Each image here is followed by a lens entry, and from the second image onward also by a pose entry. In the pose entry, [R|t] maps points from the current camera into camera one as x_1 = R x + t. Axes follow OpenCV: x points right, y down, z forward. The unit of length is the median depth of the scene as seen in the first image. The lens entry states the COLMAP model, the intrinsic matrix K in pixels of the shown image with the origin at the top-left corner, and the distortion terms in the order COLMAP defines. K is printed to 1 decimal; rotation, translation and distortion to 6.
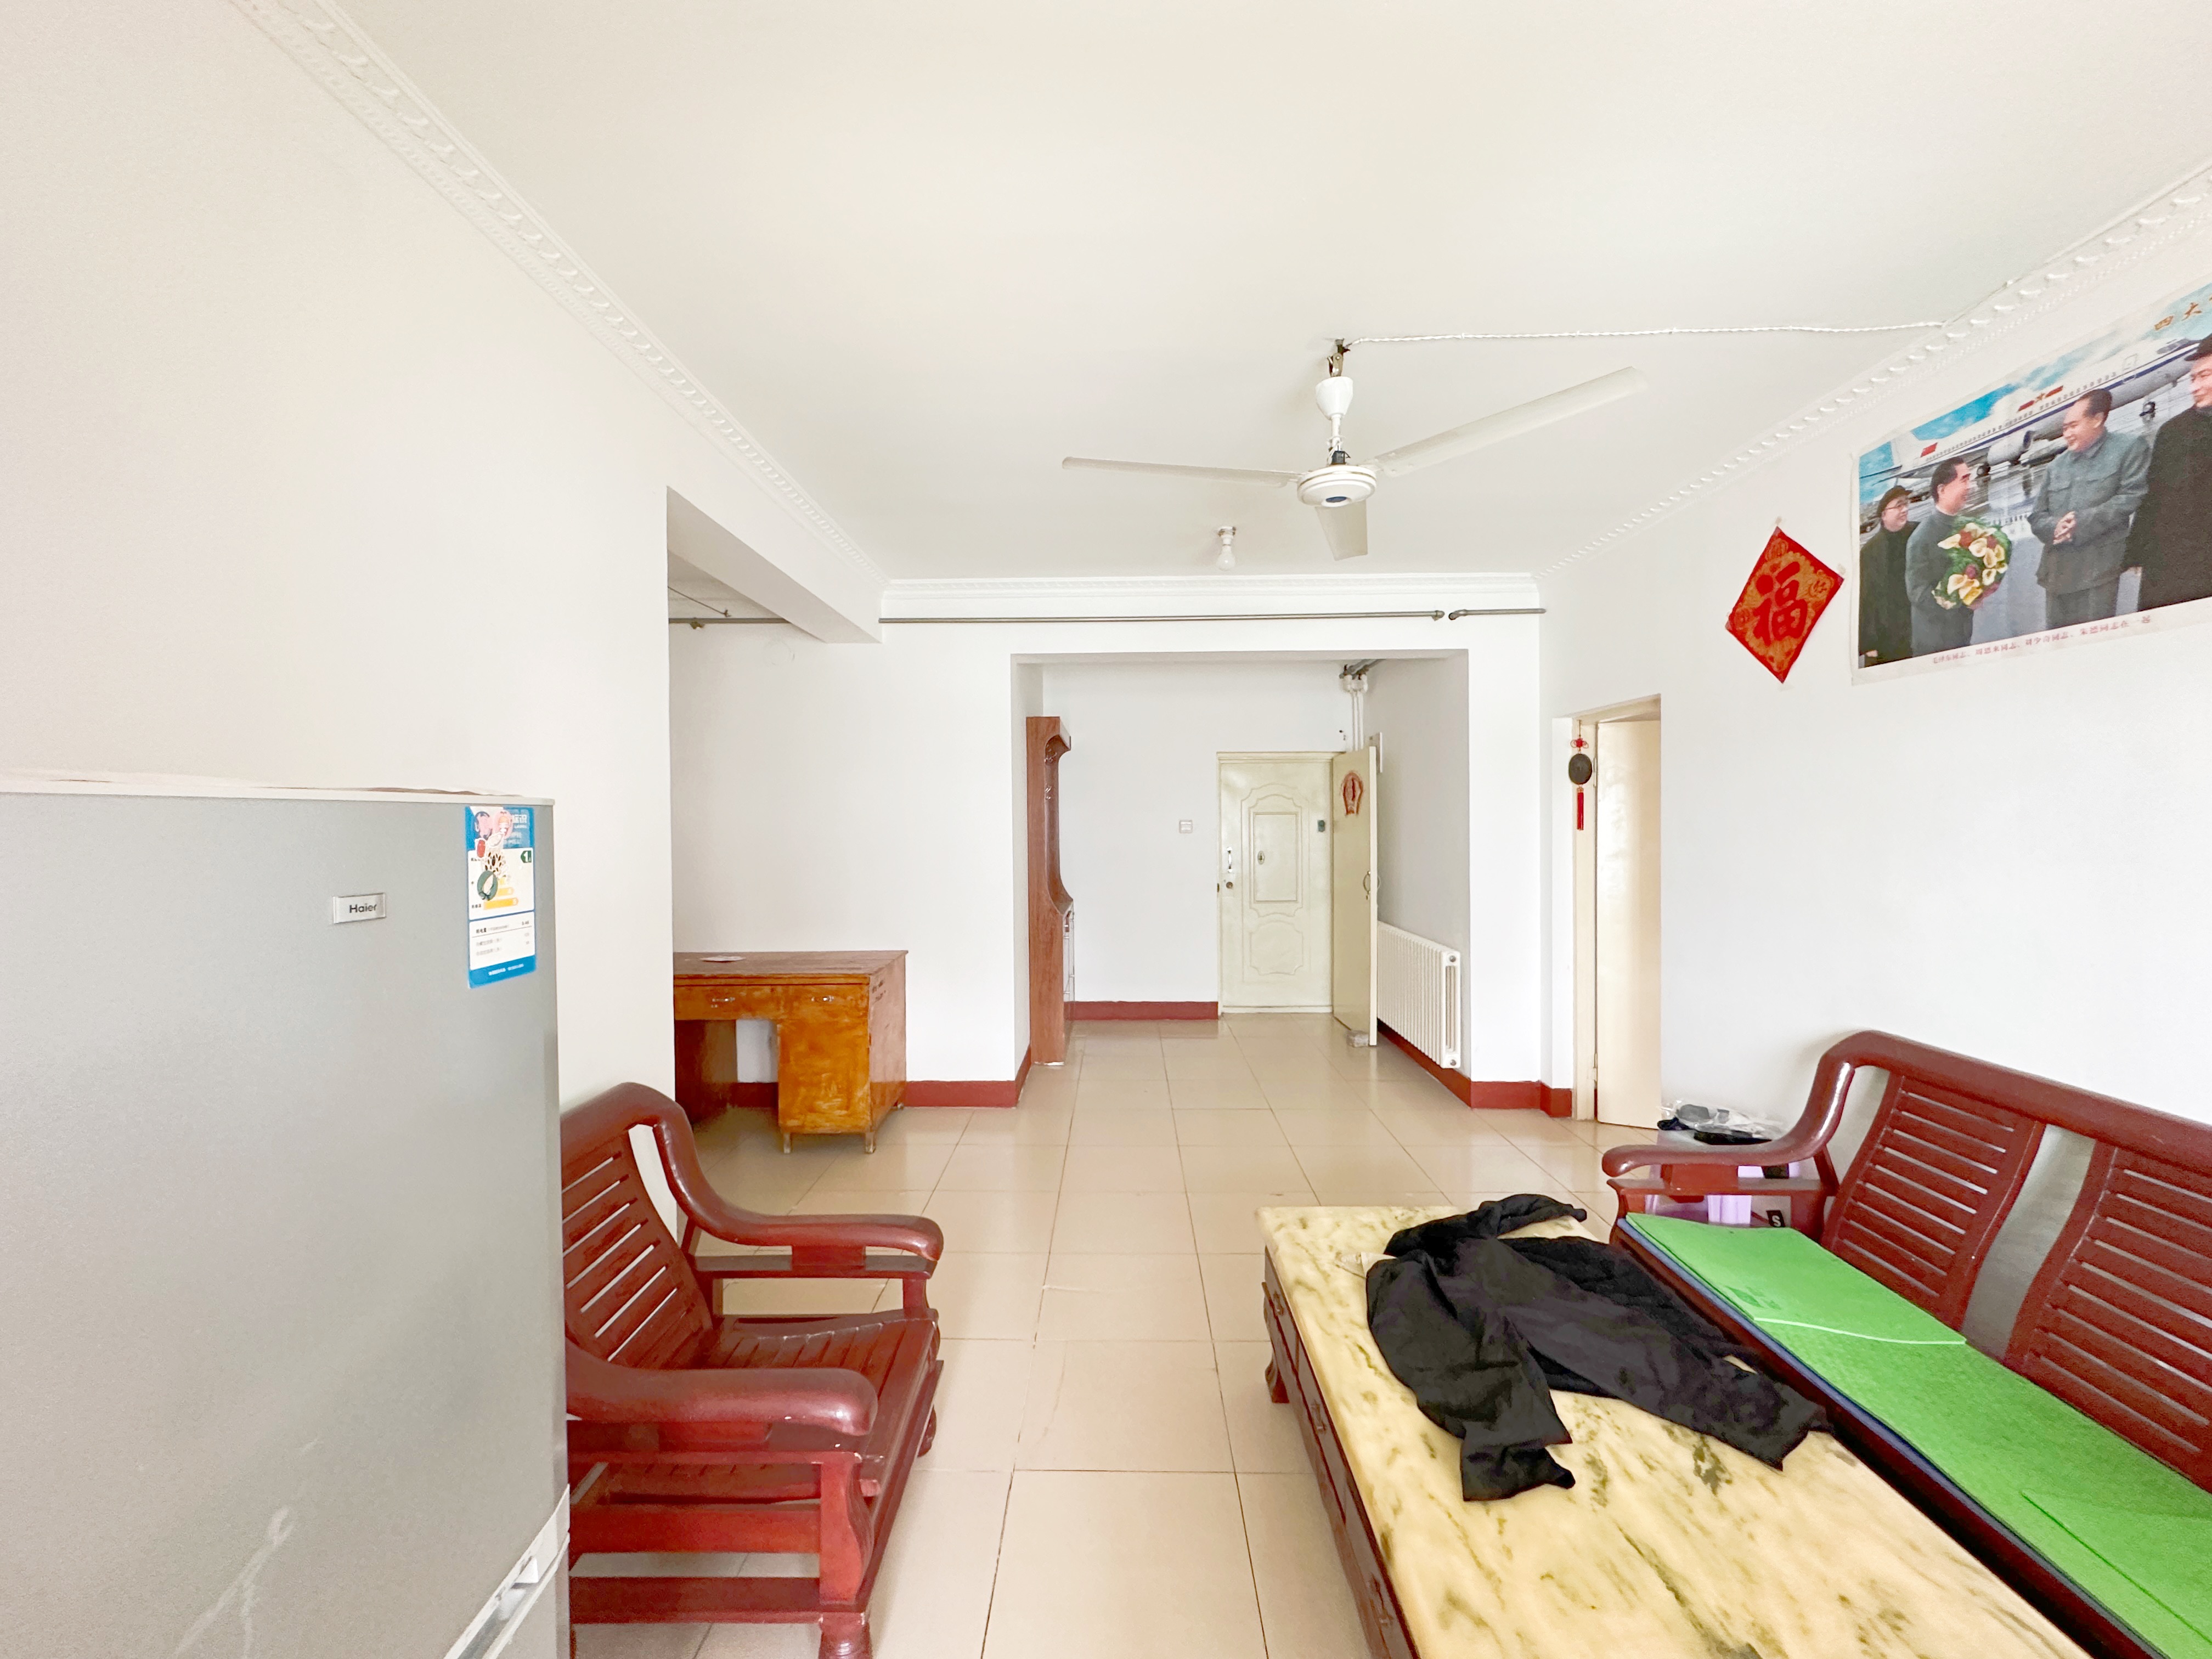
lens RADIAL K [[886.6, 0, 1107.8], [0, 886.6, 827.7], [0, 0, 1]] dist [-0.001214, -0.000175]
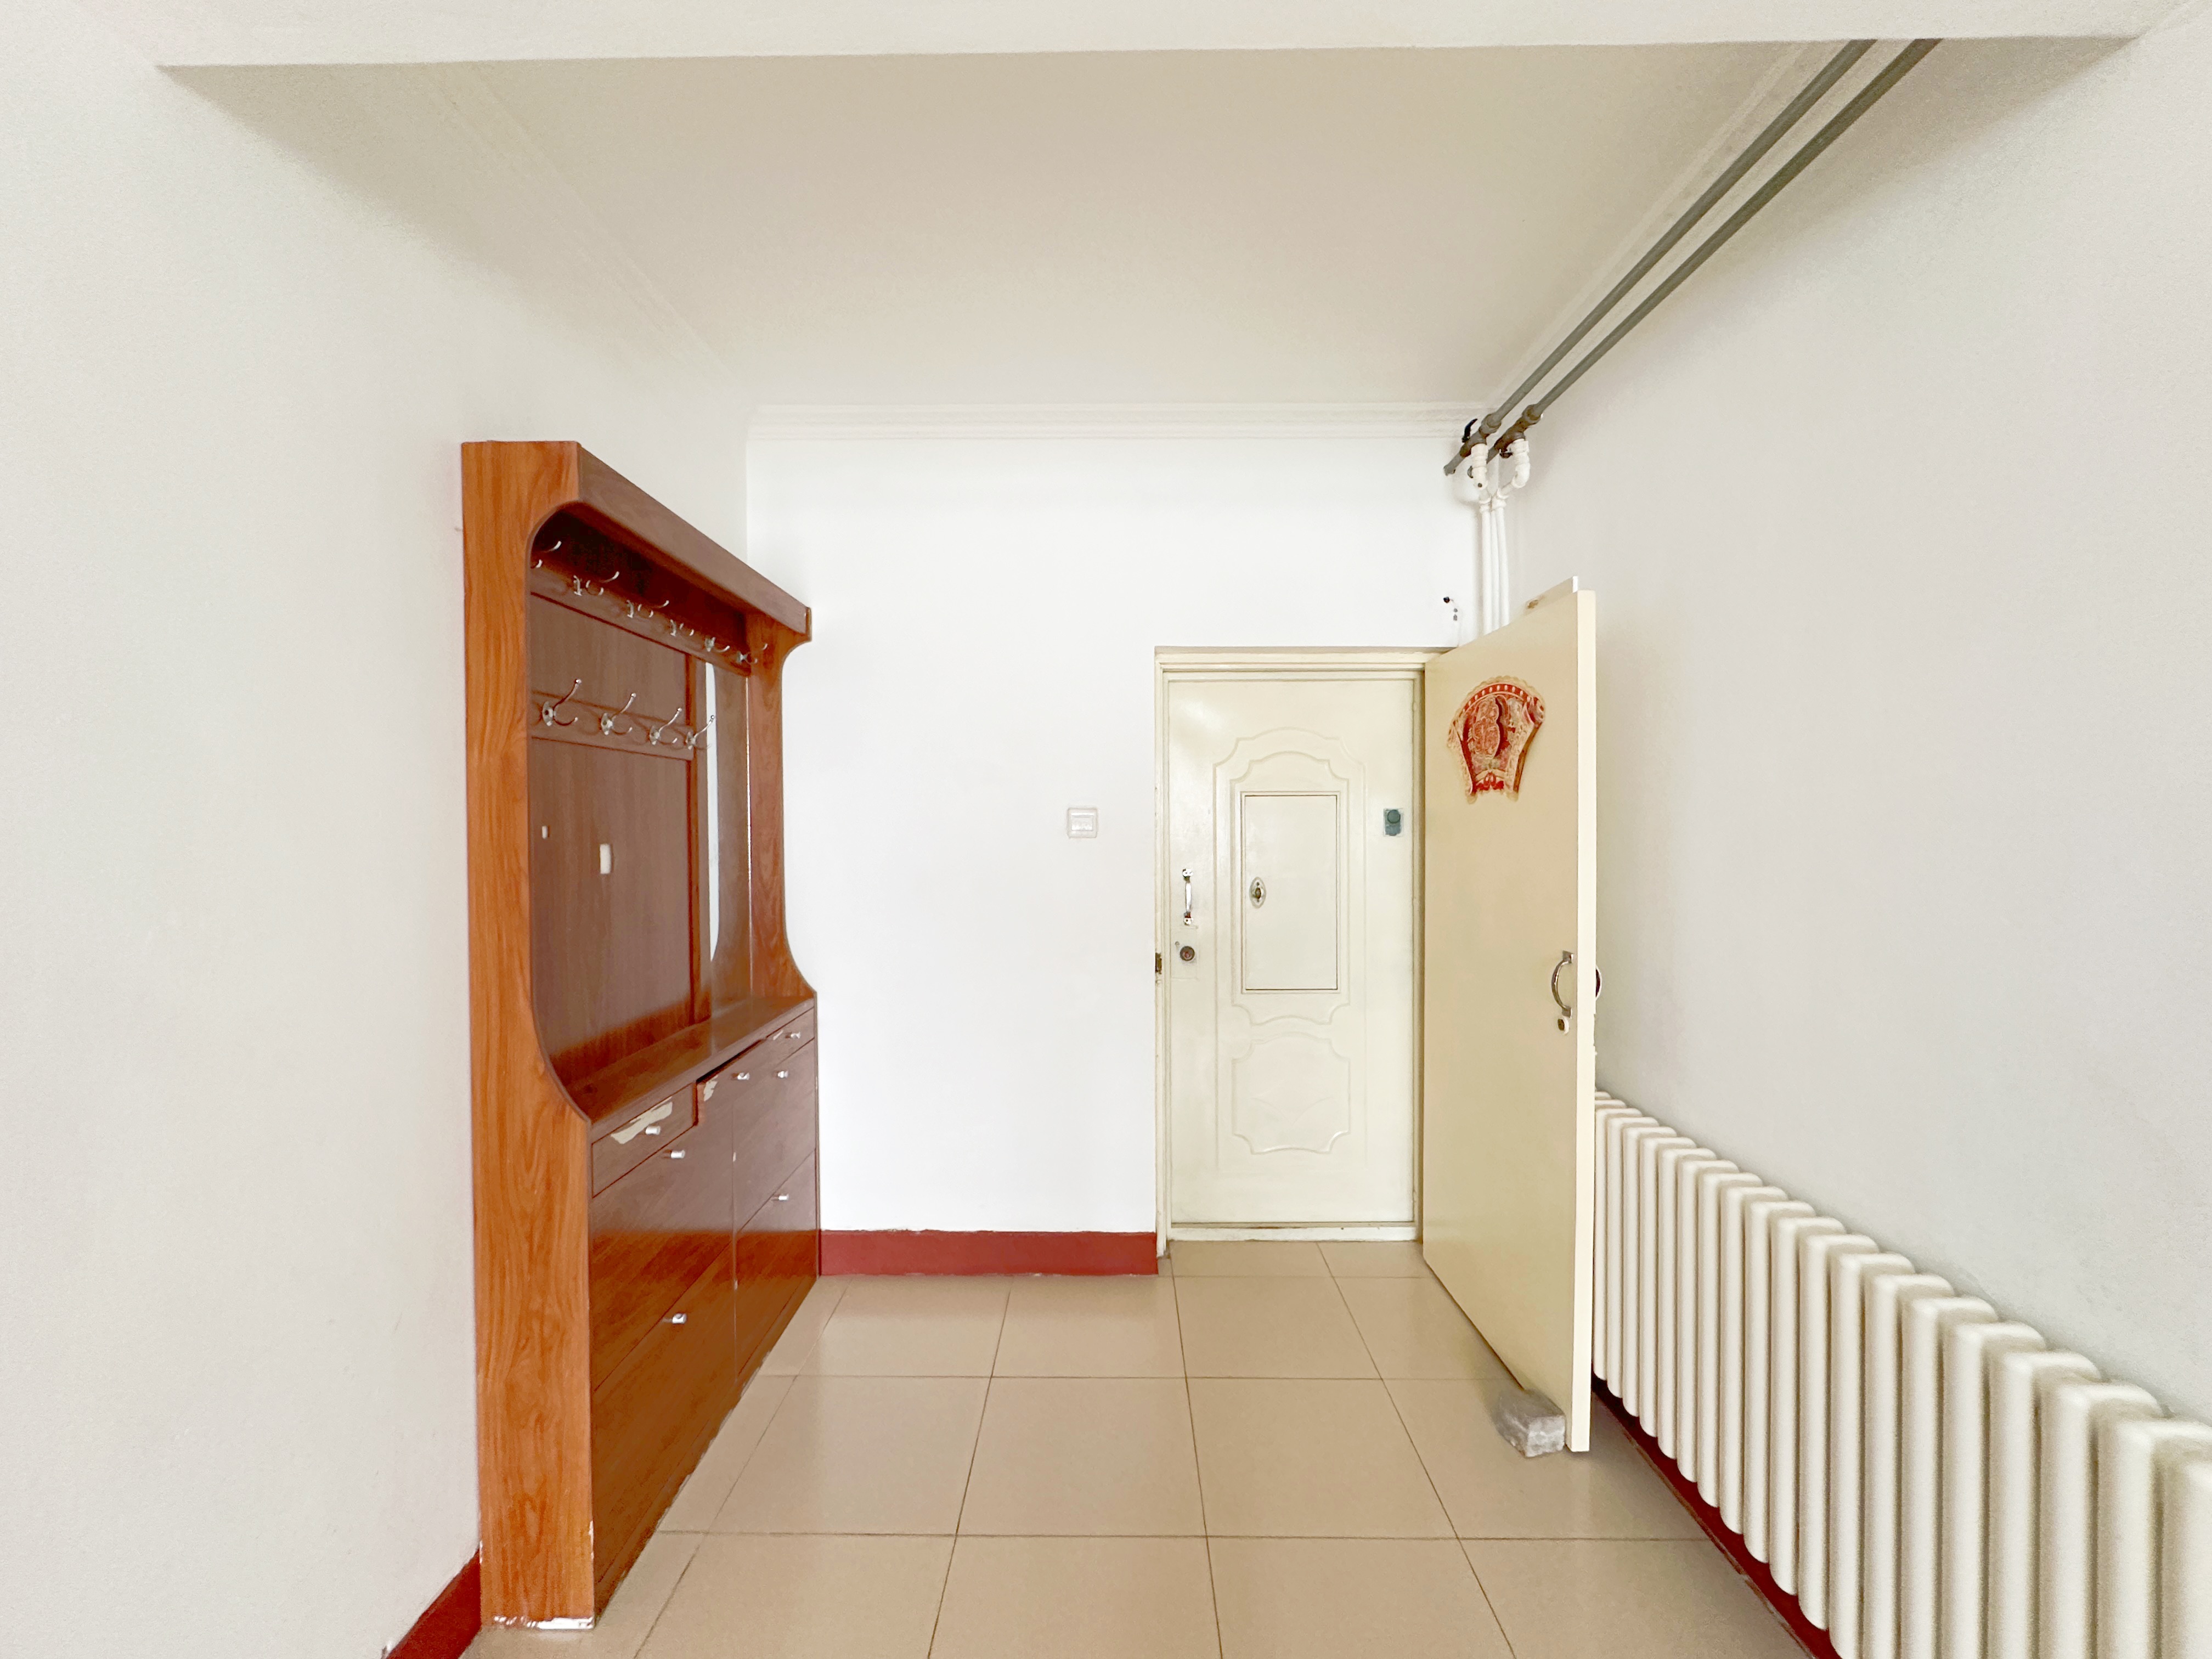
lens RADIAL K [[886.6, 0, 1104.6], [0, 886.6, 826.9], [0, 0, 1]] dist [-0.001214, -0.000175]
pose [[0.999953, 0.003477, 0.009012, 0.093733], [-0.003507, 0.999988, 0.003337, -0.000521], [-0.009001, -0.003368, 0.999954, 0.566465]]
